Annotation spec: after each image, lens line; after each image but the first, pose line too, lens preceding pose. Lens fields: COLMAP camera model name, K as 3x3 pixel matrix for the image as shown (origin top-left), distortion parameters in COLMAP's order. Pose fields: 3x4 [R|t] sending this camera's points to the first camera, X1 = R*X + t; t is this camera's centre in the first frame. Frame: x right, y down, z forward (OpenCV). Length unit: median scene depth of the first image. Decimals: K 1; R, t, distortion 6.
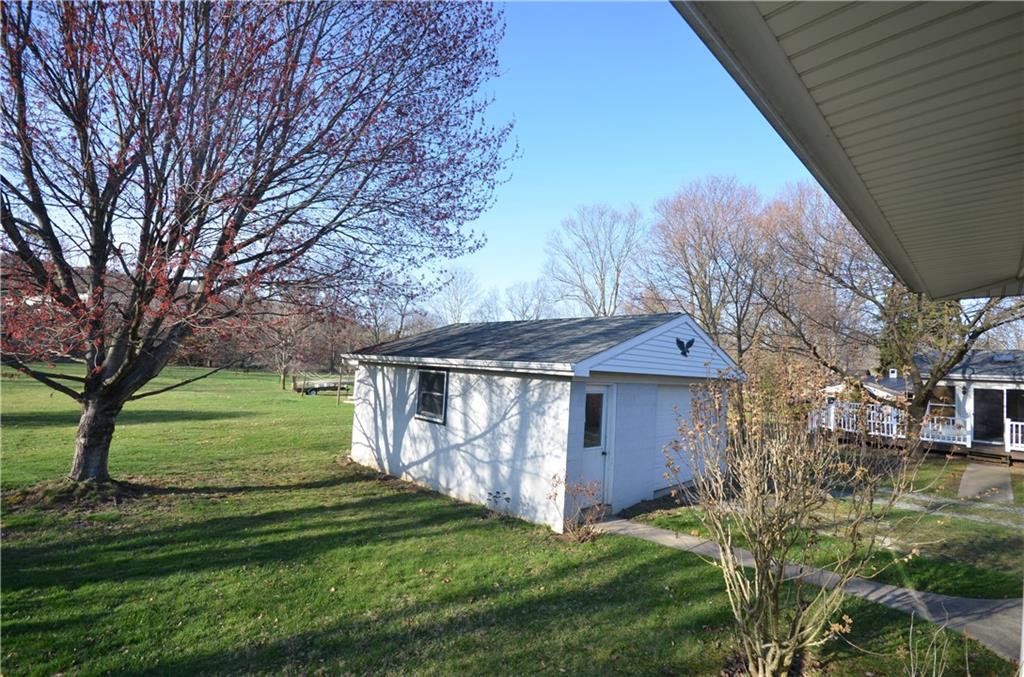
lens RADIAL K [[447.5, 0, 509.1], [0, 447.5, 339.3], [0, 0, 1]] dist [0.013870, -0.013474]
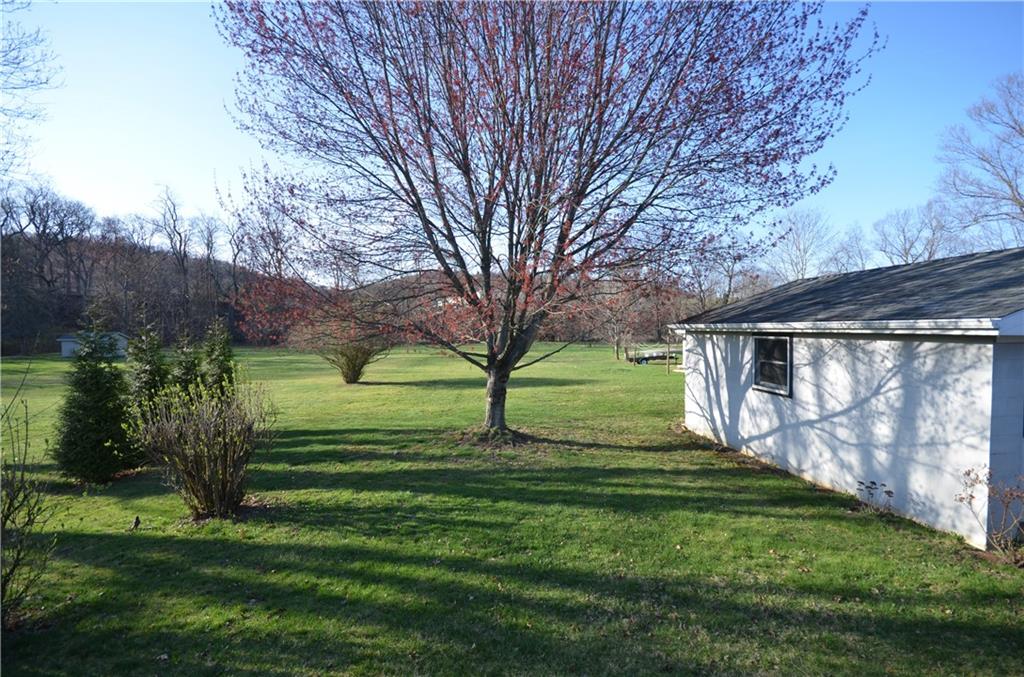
lens RADIAL K [[447.5, 0, 509.1], [0, 447.5, 339.3], [0, 0, 1]] dist [0.013870, -0.013474]
pose [[0.764295, -0.047433, -0.643120, 0.005915], [0.092014, 0.995108, 0.035957, -0.006283], [0.638268, -0.086658, 0.764921, -0.018808]]
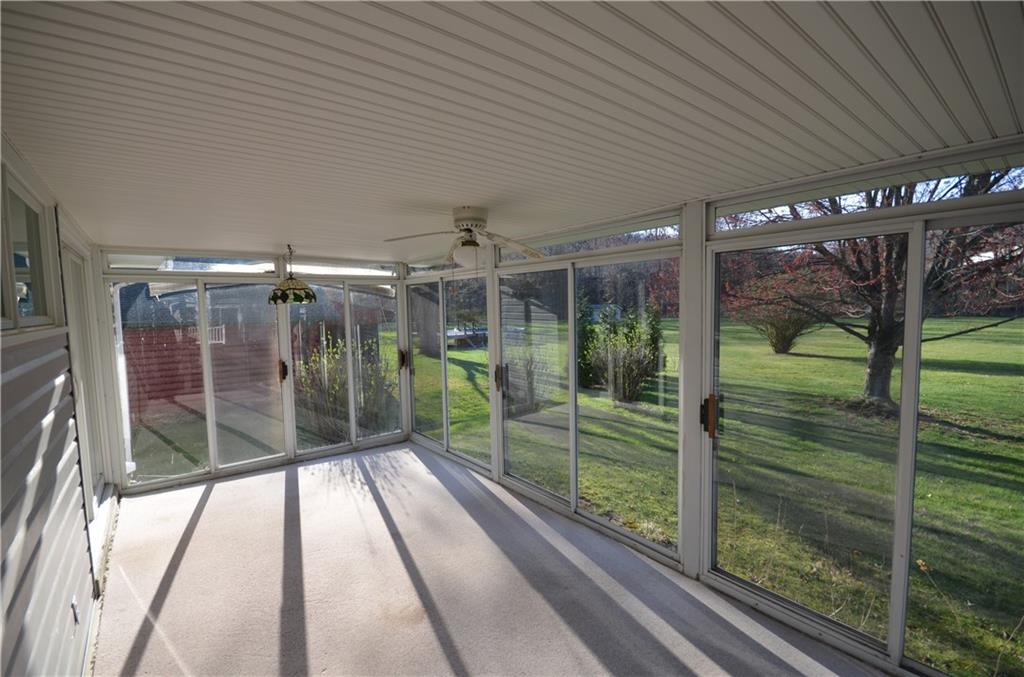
lens RADIAL K [[447.5, 0, 509.1], [0, 447.5, 339.3], [0, 0, 1]] dist [0.013870, -0.013474]
pose [[-0.085604, 0.018275, -0.996162, 0.542711], [0.079102, 0.996800, 0.011489, 0.025411], [0.993184, -0.077815, -0.086776, 0.013864]]
